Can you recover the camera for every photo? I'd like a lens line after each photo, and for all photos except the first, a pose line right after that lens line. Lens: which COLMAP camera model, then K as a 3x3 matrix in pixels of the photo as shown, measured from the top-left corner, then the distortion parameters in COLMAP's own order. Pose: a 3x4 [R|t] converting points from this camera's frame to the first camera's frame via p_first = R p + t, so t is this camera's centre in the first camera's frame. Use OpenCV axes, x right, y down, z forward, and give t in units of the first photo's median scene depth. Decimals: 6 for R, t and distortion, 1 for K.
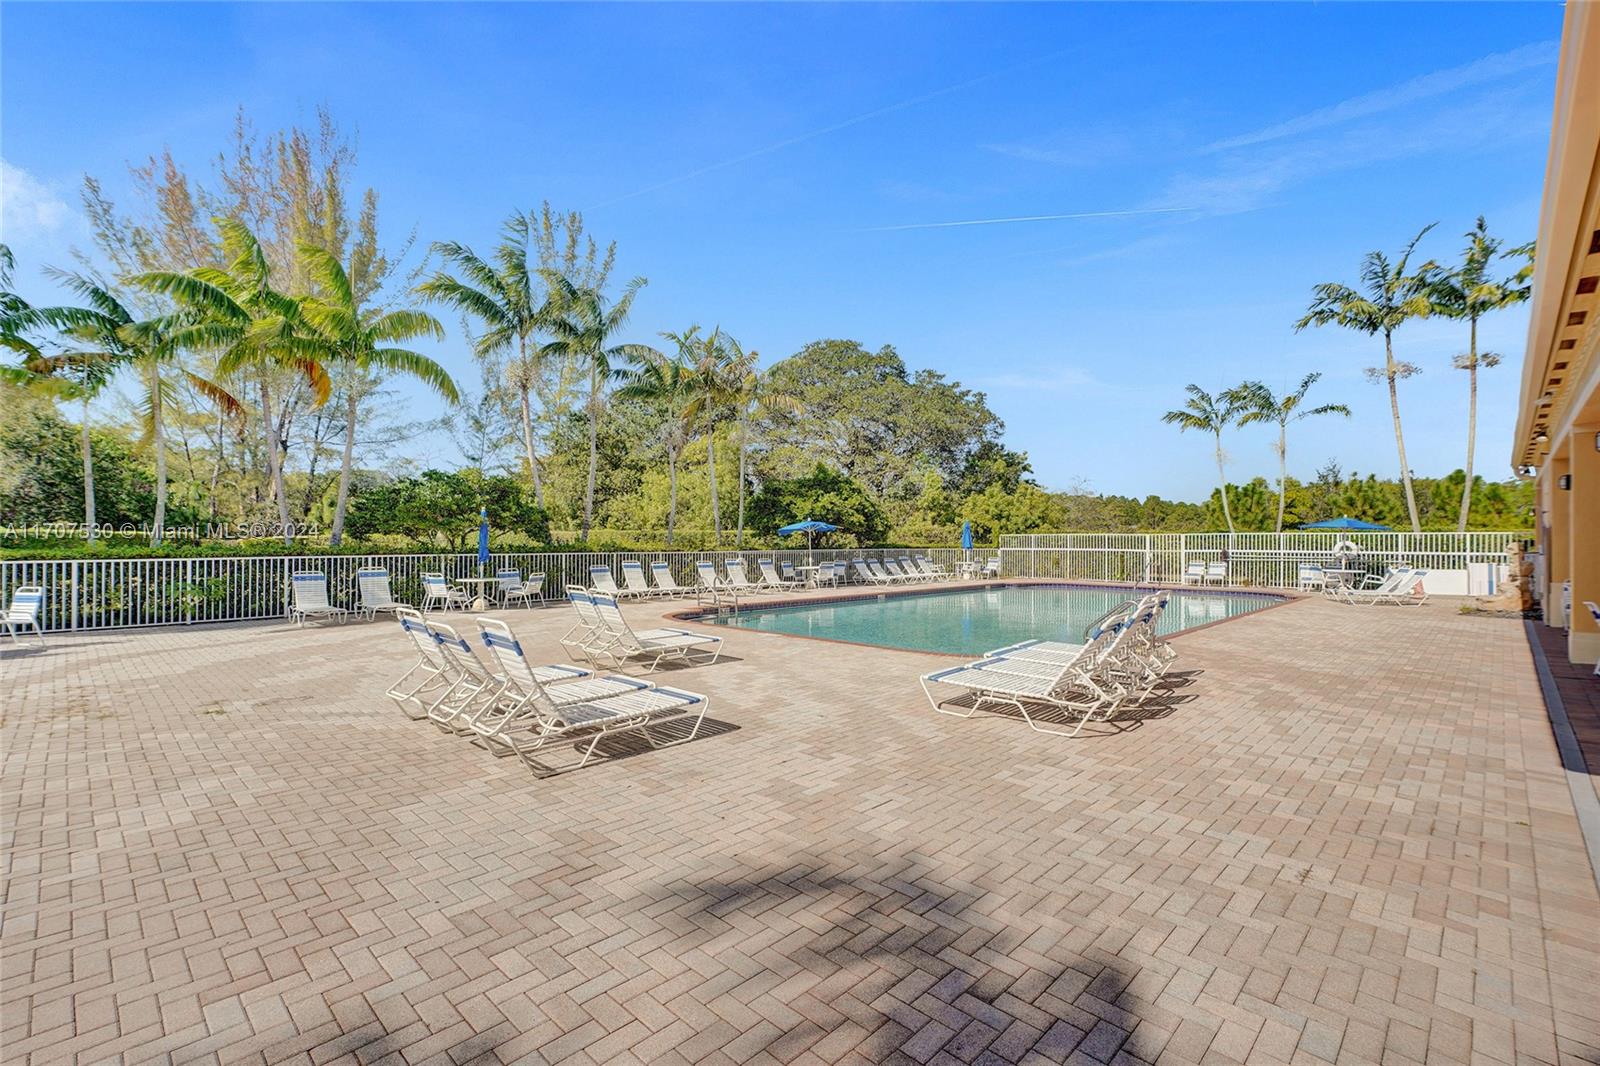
lens RADIAL K [[723.0, 0, 799.4], [0, 723.0, 533.9], [0, 0, 1]] dist [-0.001718, -0.000013]
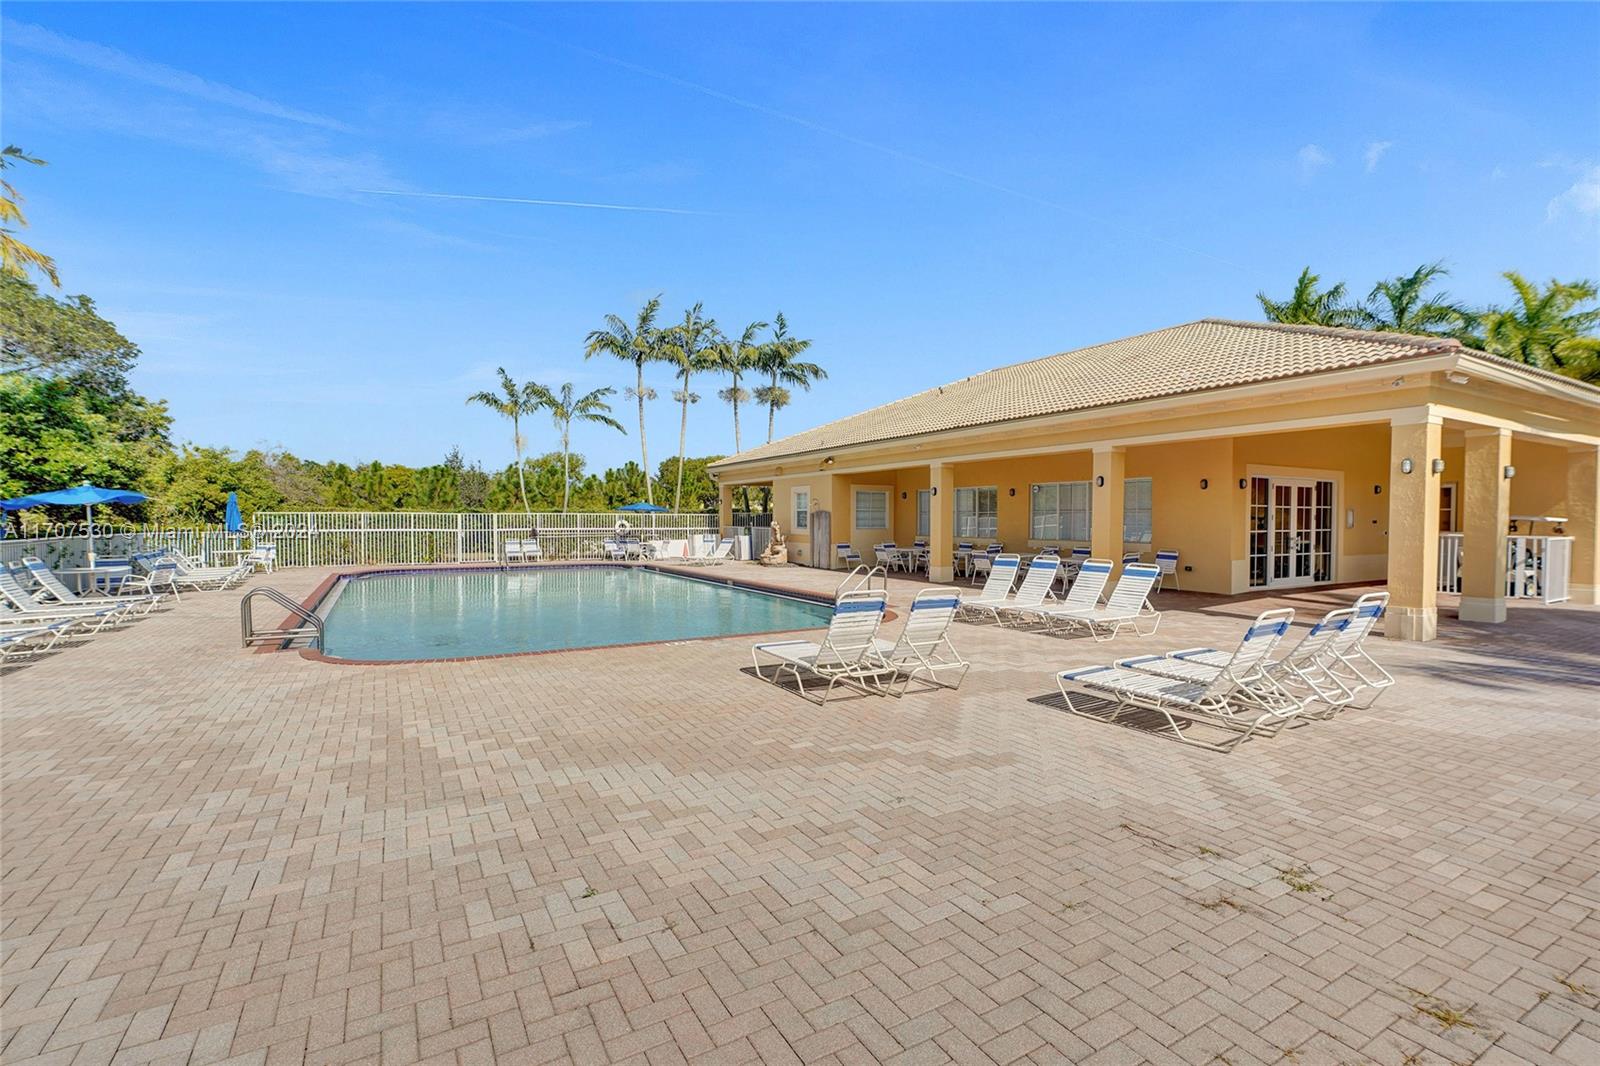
lens RADIAL K [[723.0, 0, 801.1], [0, 723.0, 537.2], [0, 0, 1]] dist [-0.001718, -0.000013]
pose [[0.271051, -0.024310, 0.962258, -0.393473], [-0.009789, 0.999560, 0.028010, 0.001012], [-0.962515, -0.017011, 0.270694, 0.343262]]
